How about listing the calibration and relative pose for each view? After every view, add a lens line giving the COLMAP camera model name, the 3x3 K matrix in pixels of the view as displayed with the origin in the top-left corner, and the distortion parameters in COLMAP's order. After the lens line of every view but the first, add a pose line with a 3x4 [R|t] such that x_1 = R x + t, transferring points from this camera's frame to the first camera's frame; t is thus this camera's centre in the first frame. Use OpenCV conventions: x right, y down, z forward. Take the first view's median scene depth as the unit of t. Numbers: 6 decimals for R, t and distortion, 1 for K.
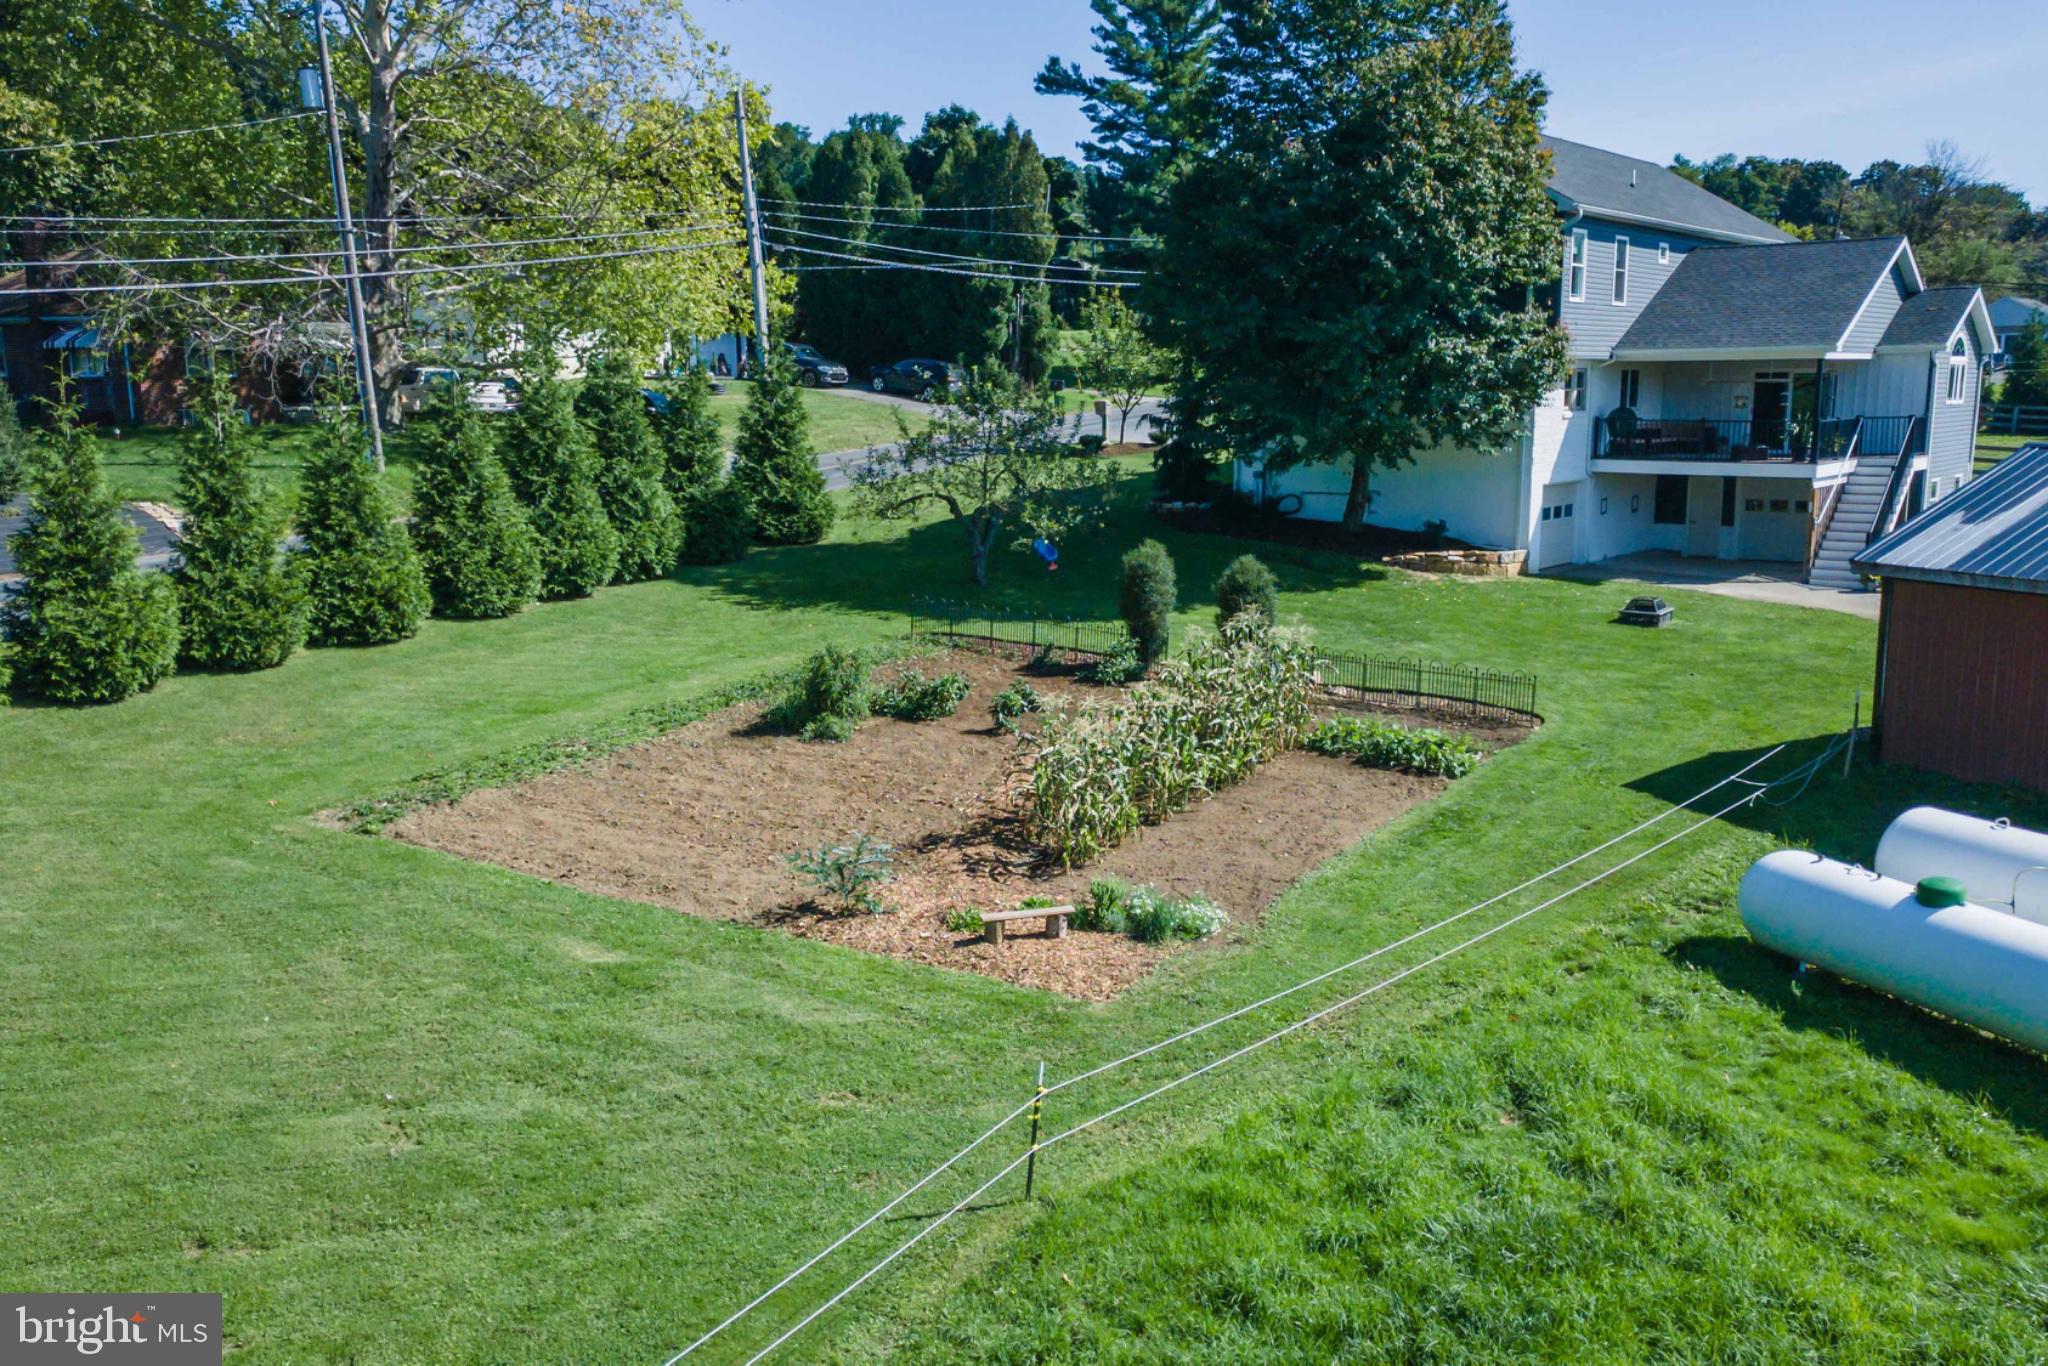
lens RADIAL K [[1758.3, 0, 1024.0], [0, 1758.3, 683.0], [0, 0, 1]] dist [0.071471, -0.069552]
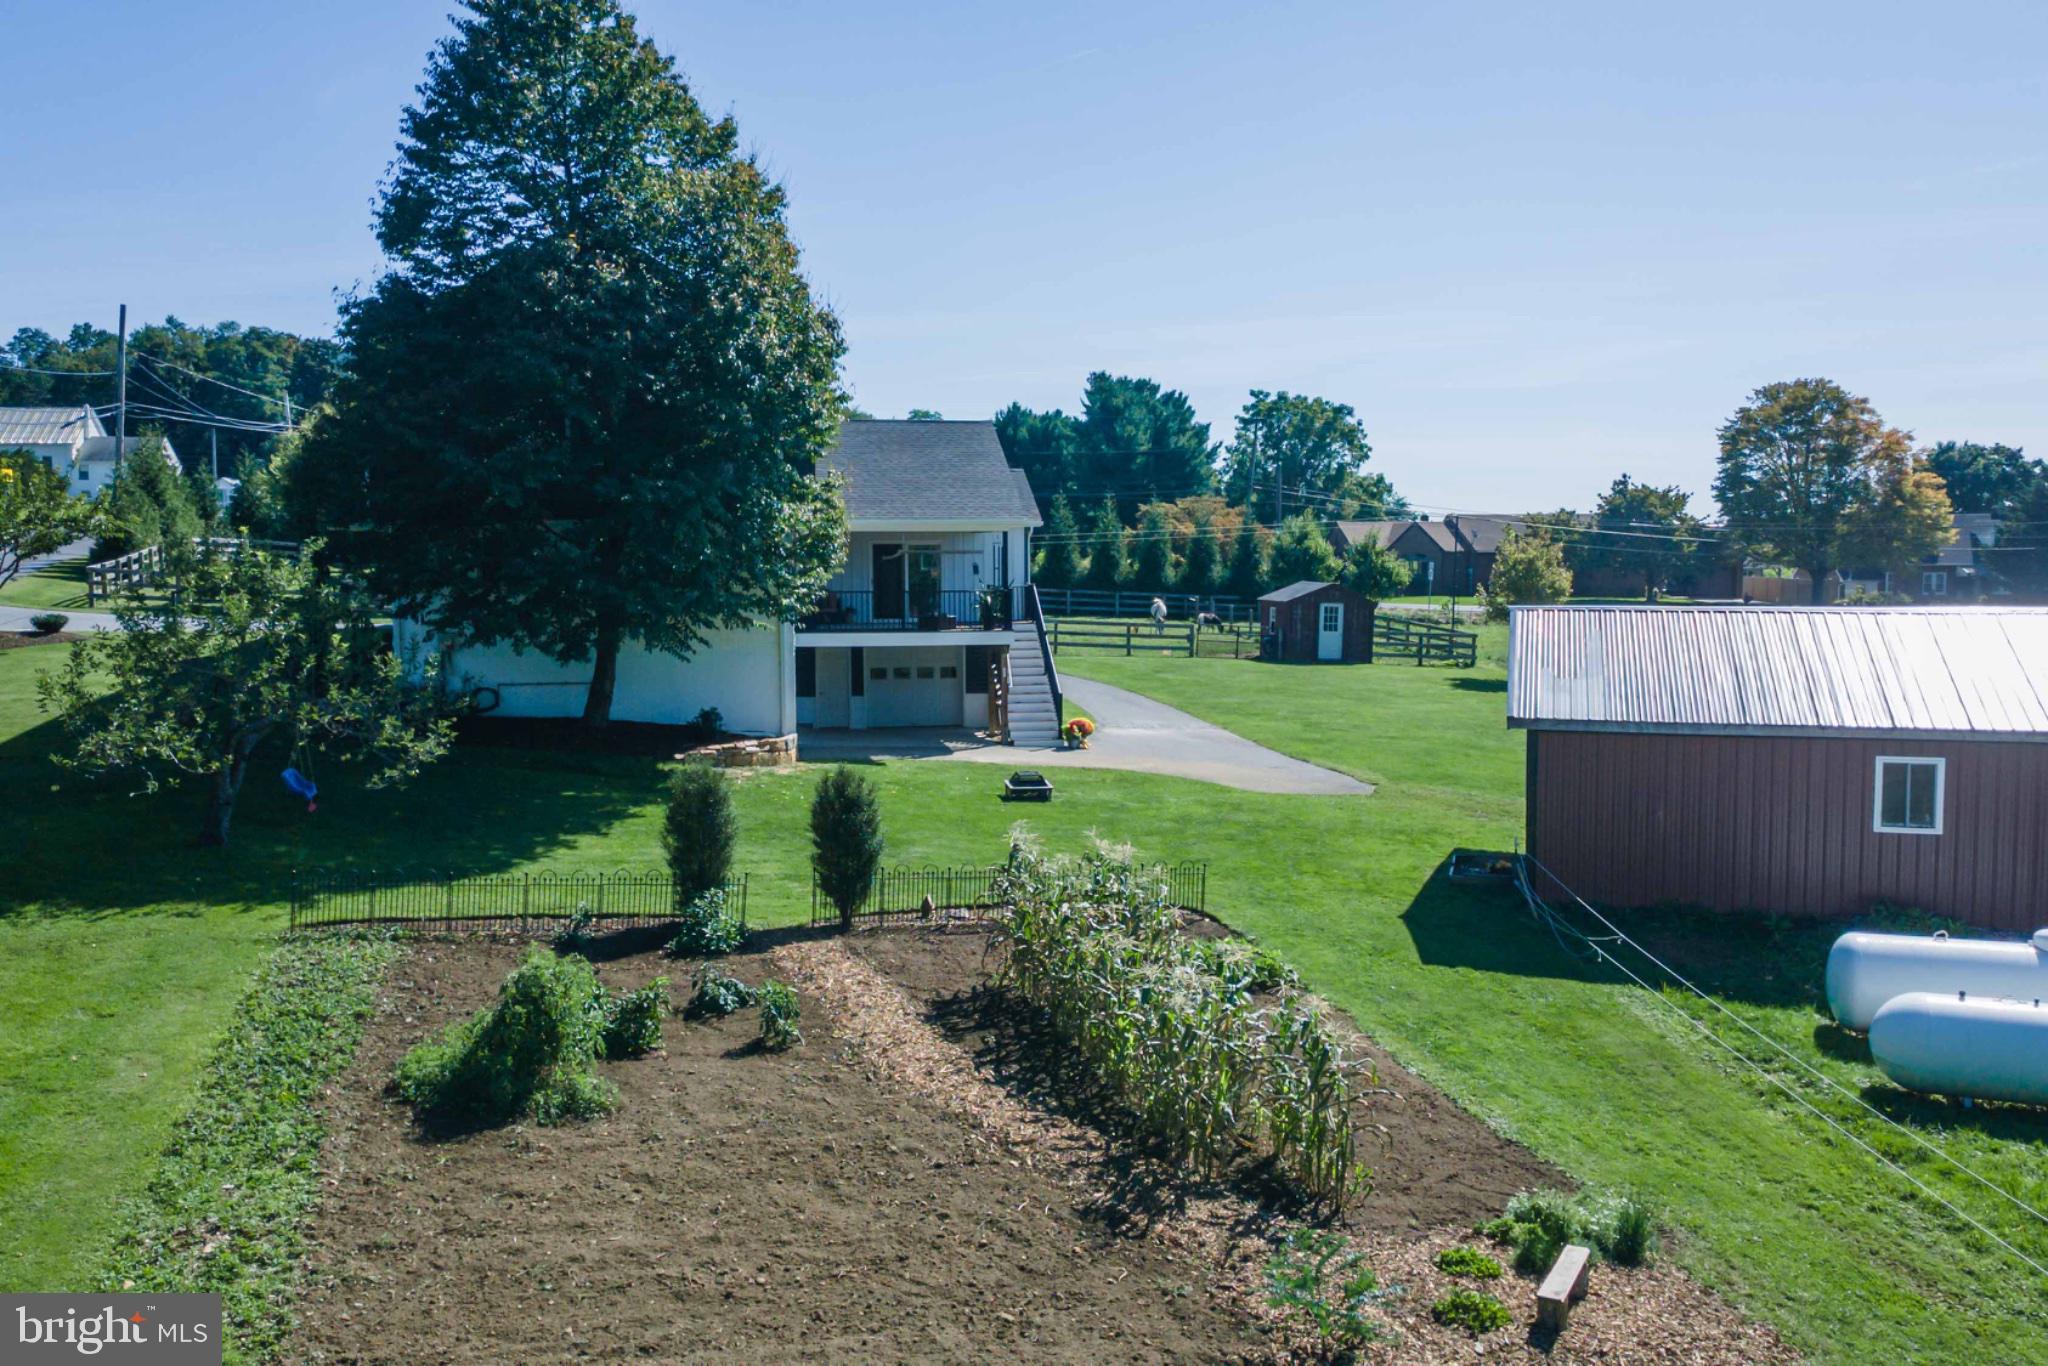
lens RADIAL K [[1758.3, 0, 1024.0], [0, 1758.3, 683.0], [0, 0, 1]] dist [0.071471, -0.069552]
pose [[0.665983, -0.054853, 0.743948, -0.321878], [0.124223, 0.991523, -0.038097, -0.052734], [-0.735551, 0.117788, 0.667151, 0.304742]]
